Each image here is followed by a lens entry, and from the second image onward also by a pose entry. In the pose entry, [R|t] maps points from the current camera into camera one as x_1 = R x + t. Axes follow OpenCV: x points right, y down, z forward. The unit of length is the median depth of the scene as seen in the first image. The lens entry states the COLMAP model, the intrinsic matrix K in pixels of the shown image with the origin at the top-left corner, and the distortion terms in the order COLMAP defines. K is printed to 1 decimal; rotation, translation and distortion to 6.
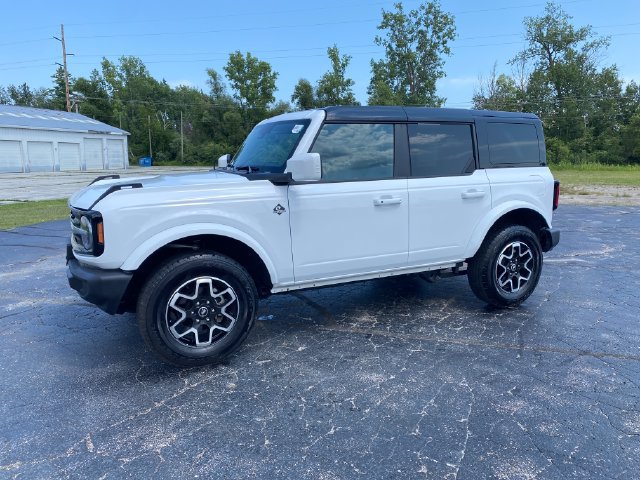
lens RADIAL K [[482.3, 0, 313.9], [0, 482.3, 241.0], [0, 0, 1]] dist [0.027581, -0.026912]
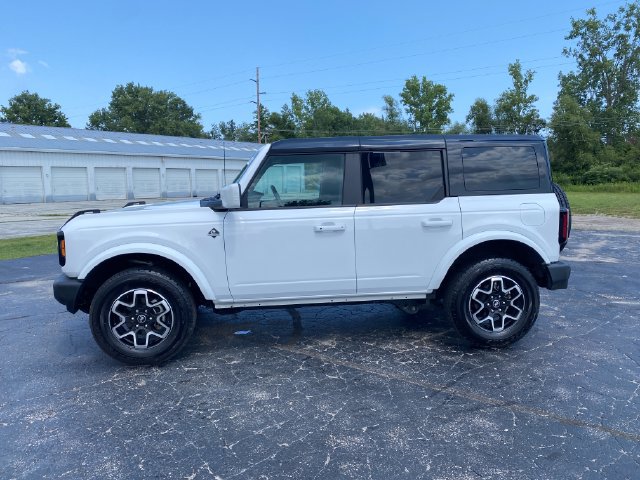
lens RADIAL K [[482.3, 0, 321.5], [0, 482.3, 238.9], [0, 0, 1]] dist [0.027581, -0.026912]
pose [[0.936012, 0.030806, -0.350617, 0.456339], [-0.048372, 0.997969, -0.041450, -0.015009], [0.348628, 0.055758, 0.935601, 0.031642]]
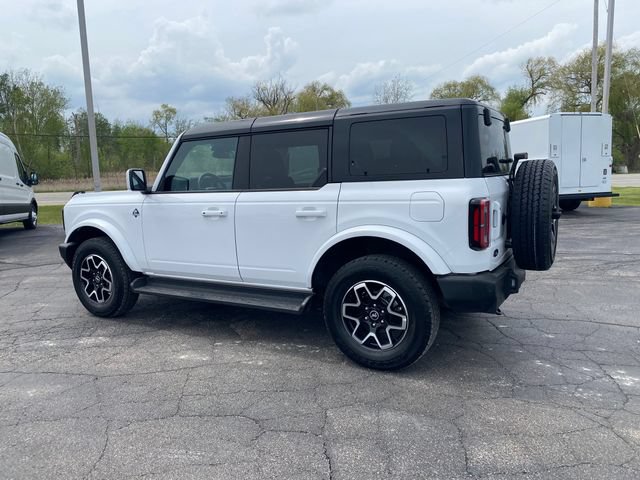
lens RADIAL K [[482.3, 0, 316.7], [0, 482.3, 238.3], [0, 0, 1]] dist [0.027581, -0.026912]
pose [[0.563004, 0.110103, -0.819087, 1.033248], [-0.109629, 0.992277, 0.058030, -0.103105], [0.819151, 0.057125, 0.570727, 0.541968]]
